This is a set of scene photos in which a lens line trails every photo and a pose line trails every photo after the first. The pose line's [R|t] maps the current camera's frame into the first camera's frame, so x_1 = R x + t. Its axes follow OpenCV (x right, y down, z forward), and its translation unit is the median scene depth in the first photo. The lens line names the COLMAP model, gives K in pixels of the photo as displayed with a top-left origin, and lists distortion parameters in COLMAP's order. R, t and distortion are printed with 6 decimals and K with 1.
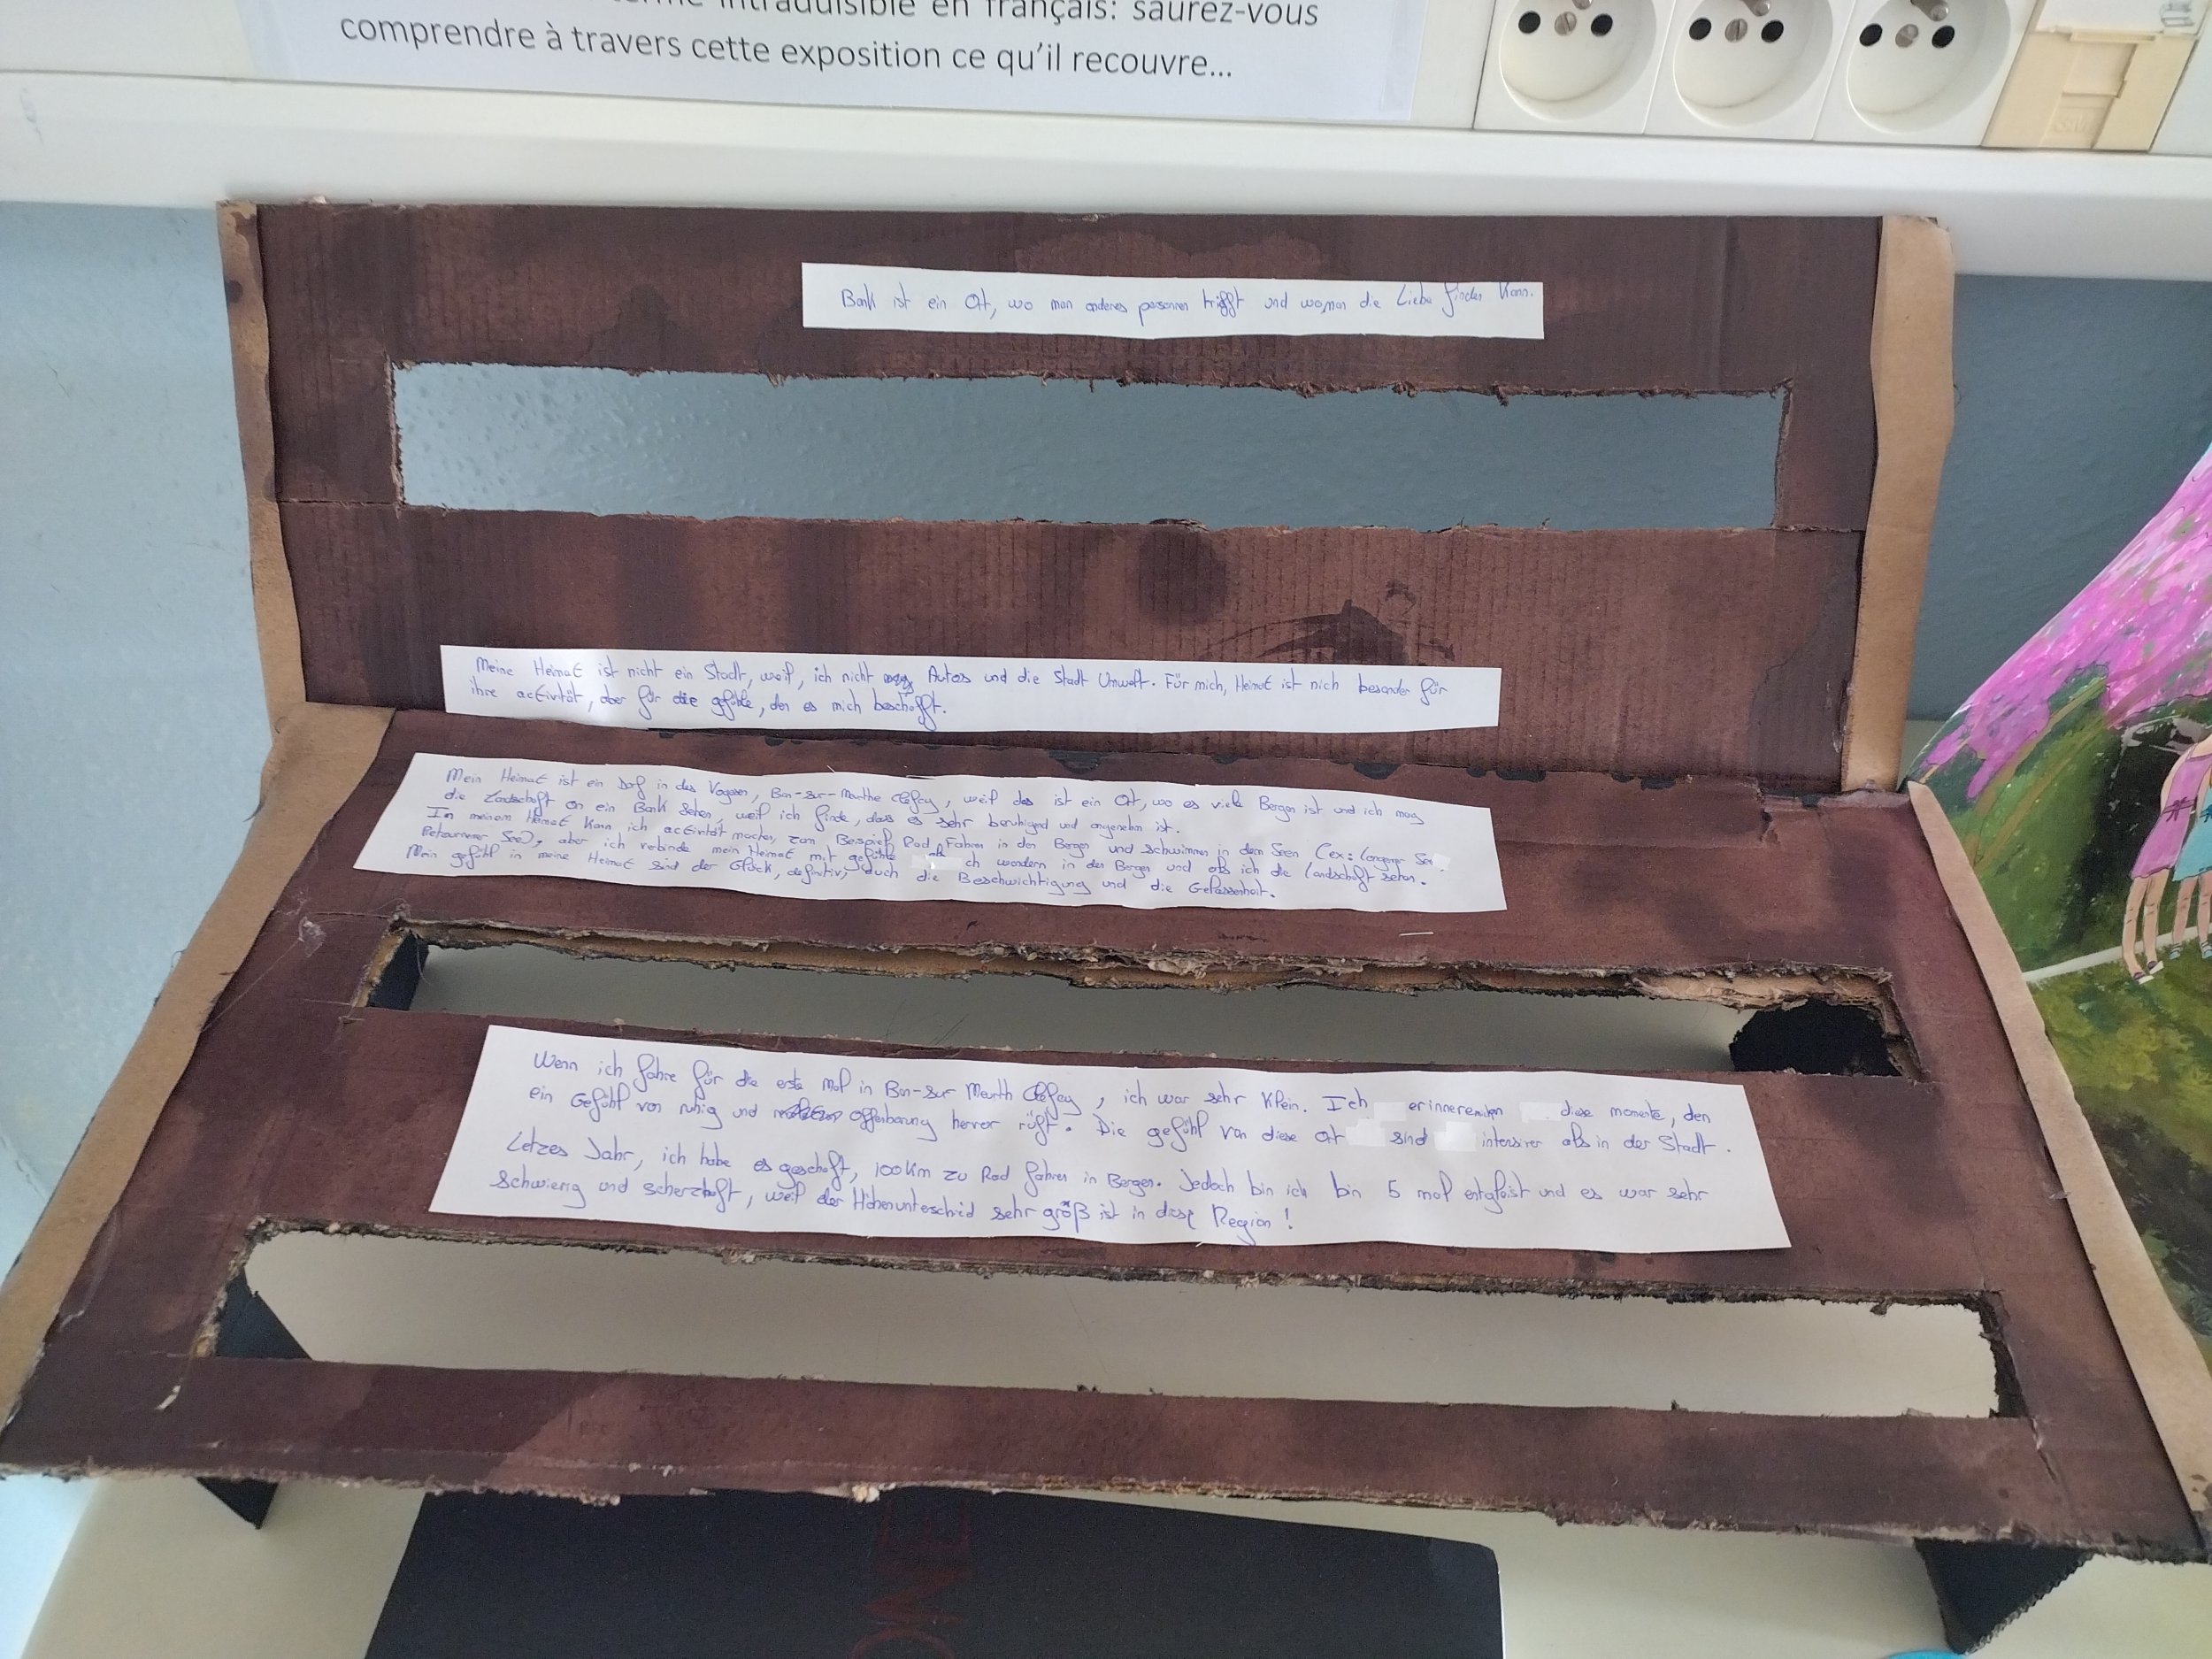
lens RADIAL K [[1659.7, 0, 1113.2], [0, 1659.7, 827.7], [0, 0, 1]] dist [0.049566, -0.058598]
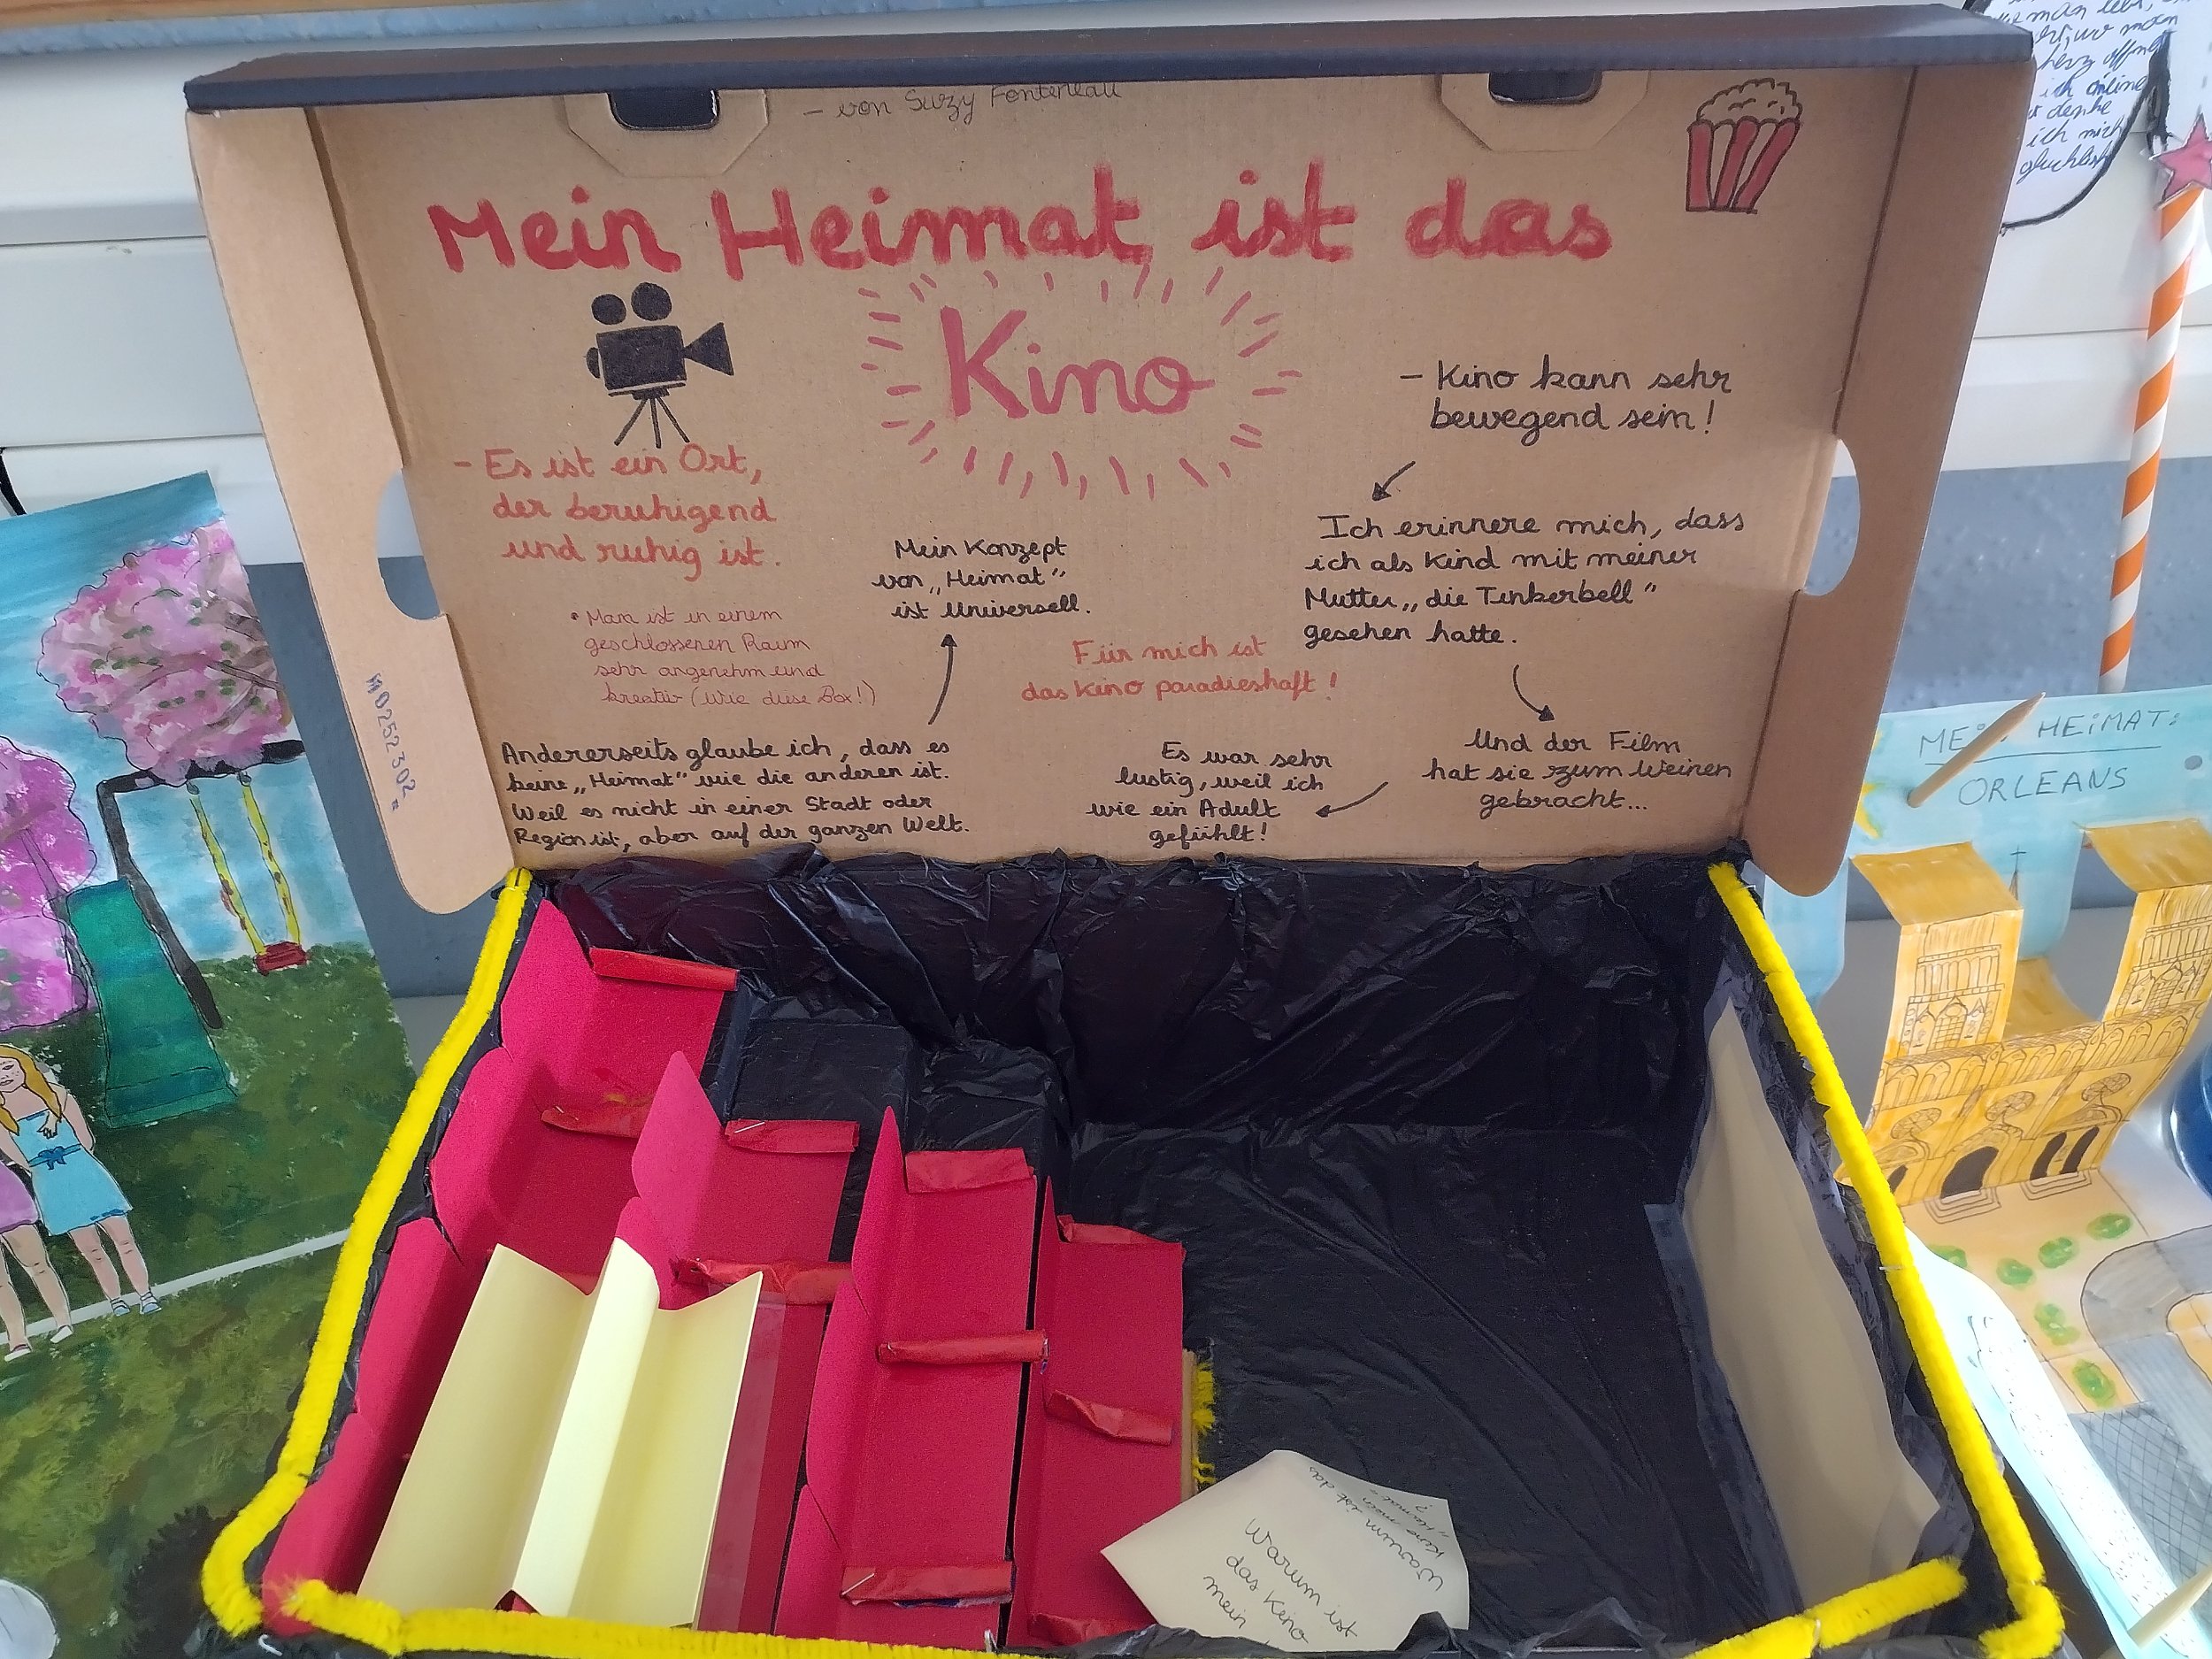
lens RADIAL K [[1659.7, 0, 1113.2], [0, 1659.7, 827.7], [0, 0, 1]] dist [0.049566, -0.058598]
pose [[0.996134, -0.086780, -0.013659, 1.484034], [0.085792, 0.994428, -0.061254, -0.096218], [0.018898, 0.059845, 0.998029, 0.151782]]
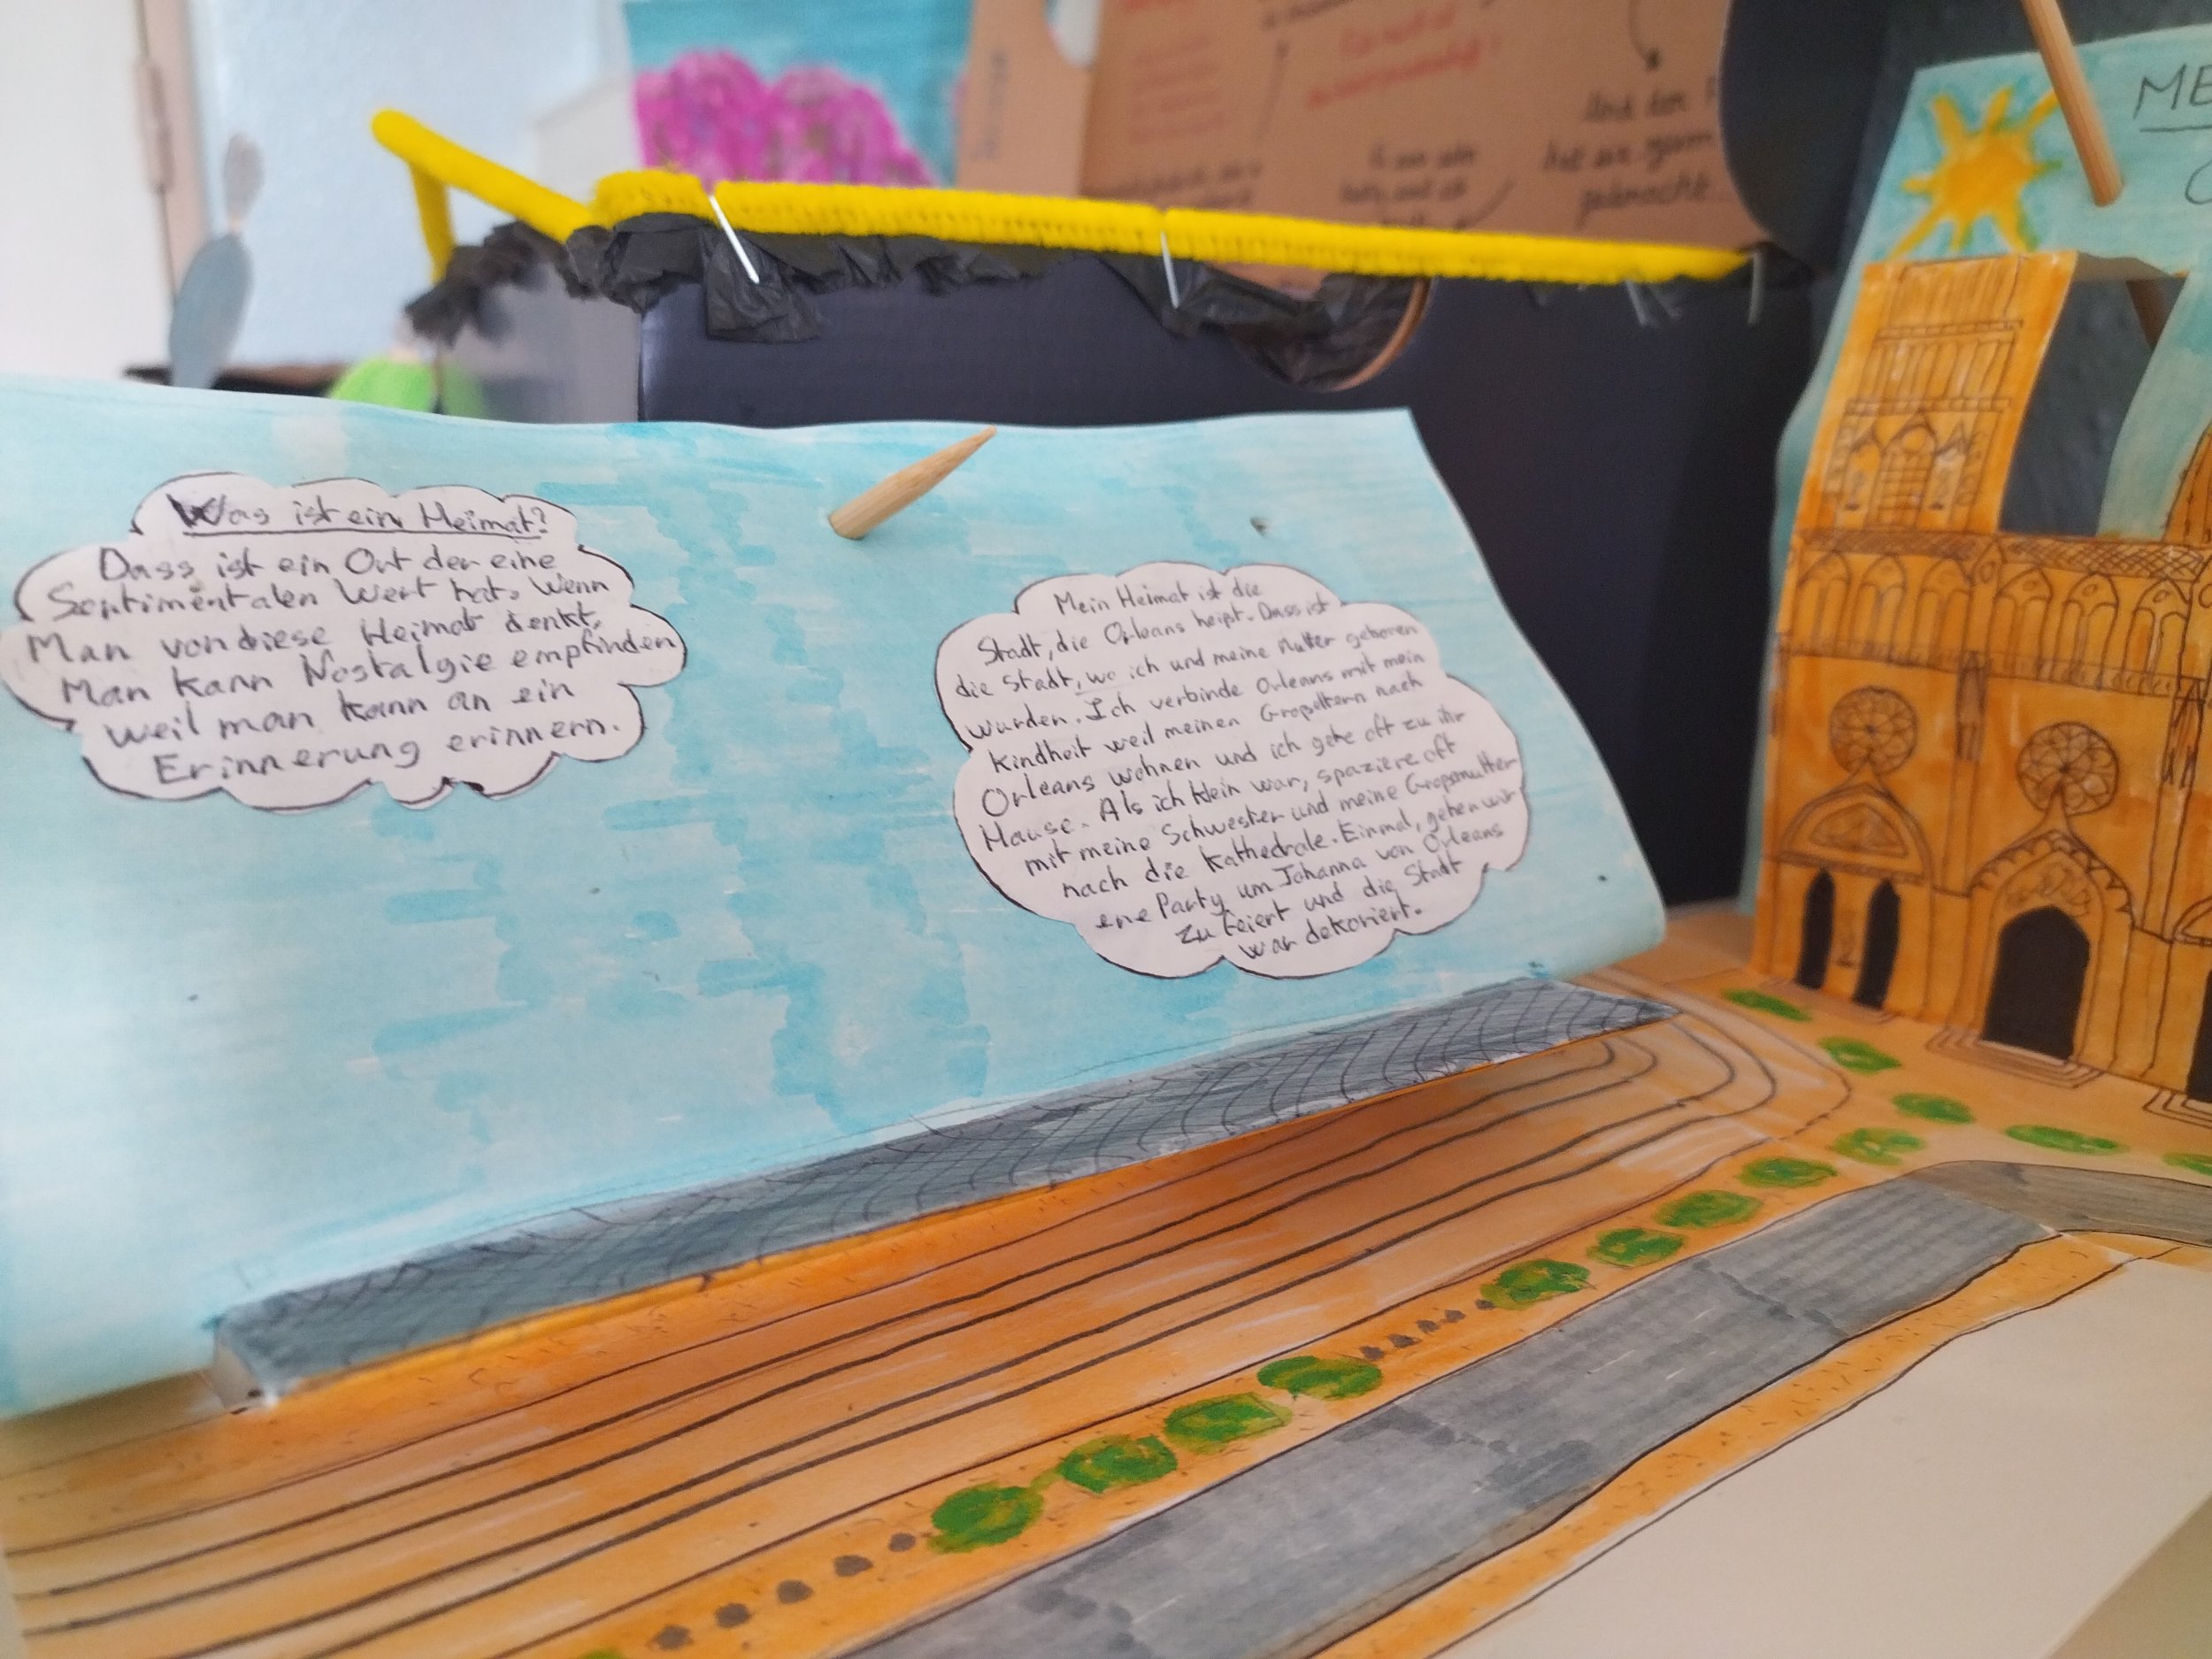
lens RADIAL K [[1710.9, 0, 1103.9], [0, 1710.9, 825.2], [0, 0, 1]] dist [0.036358, -0.078341]
pose [[0.482487, 0.194906, -0.853943, 2.355853], [-0.613376, 0.771156, -0.170553, 0.363976], [0.625281, 0.606077, 0.491623, 0.797978]]
